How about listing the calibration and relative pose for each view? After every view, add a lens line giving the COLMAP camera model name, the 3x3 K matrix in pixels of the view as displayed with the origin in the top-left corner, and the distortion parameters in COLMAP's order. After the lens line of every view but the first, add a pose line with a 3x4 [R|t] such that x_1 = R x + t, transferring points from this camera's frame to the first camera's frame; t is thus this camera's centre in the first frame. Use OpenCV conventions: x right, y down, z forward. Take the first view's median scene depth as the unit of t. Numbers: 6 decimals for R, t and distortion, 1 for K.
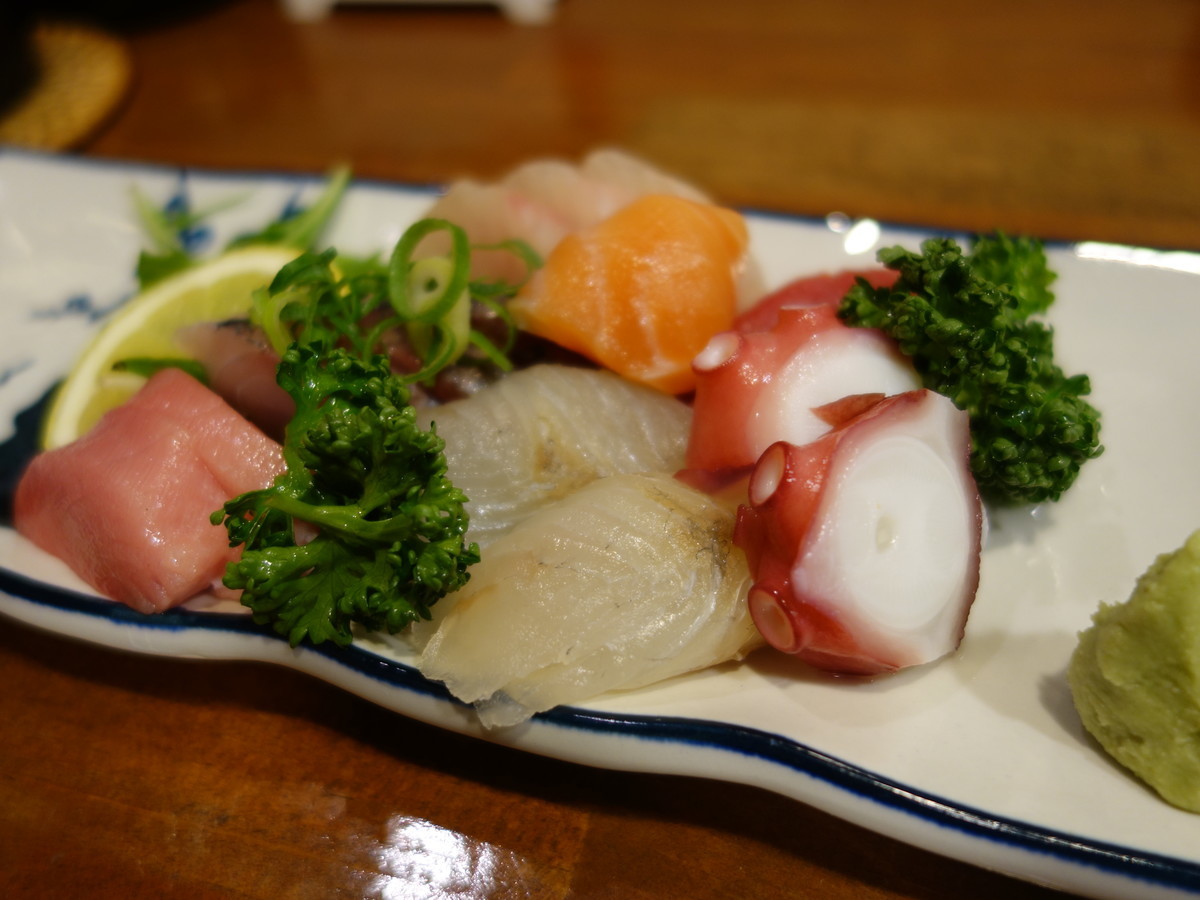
lens RADIAL K [[1002.4, 0, 600.0], [0, 1002.4, 450.0], [0, 0, 1]] dist [0.021301, 0.004897]
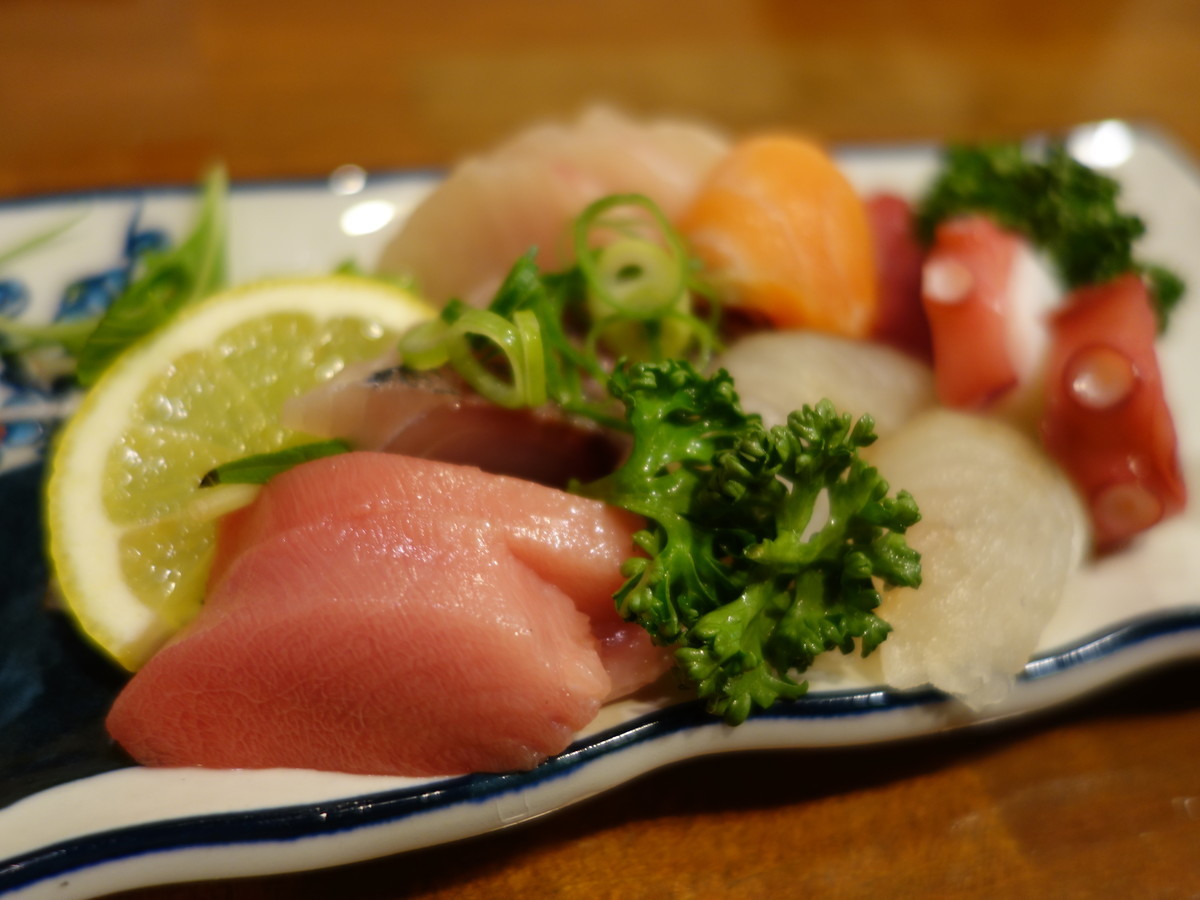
lens RADIAL K [[1002.4, 0, 600.0], [0, 1002.4, 450.0], [0, 0, 1]] dist [0.021301, 0.004897]
pose [[0.823774, -0.267831, 0.499662, -0.670913], [0.254532, 0.962271, 0.096163, -0.112817], [-0.506566, 0.047964, 0.860866, 0.308124]]
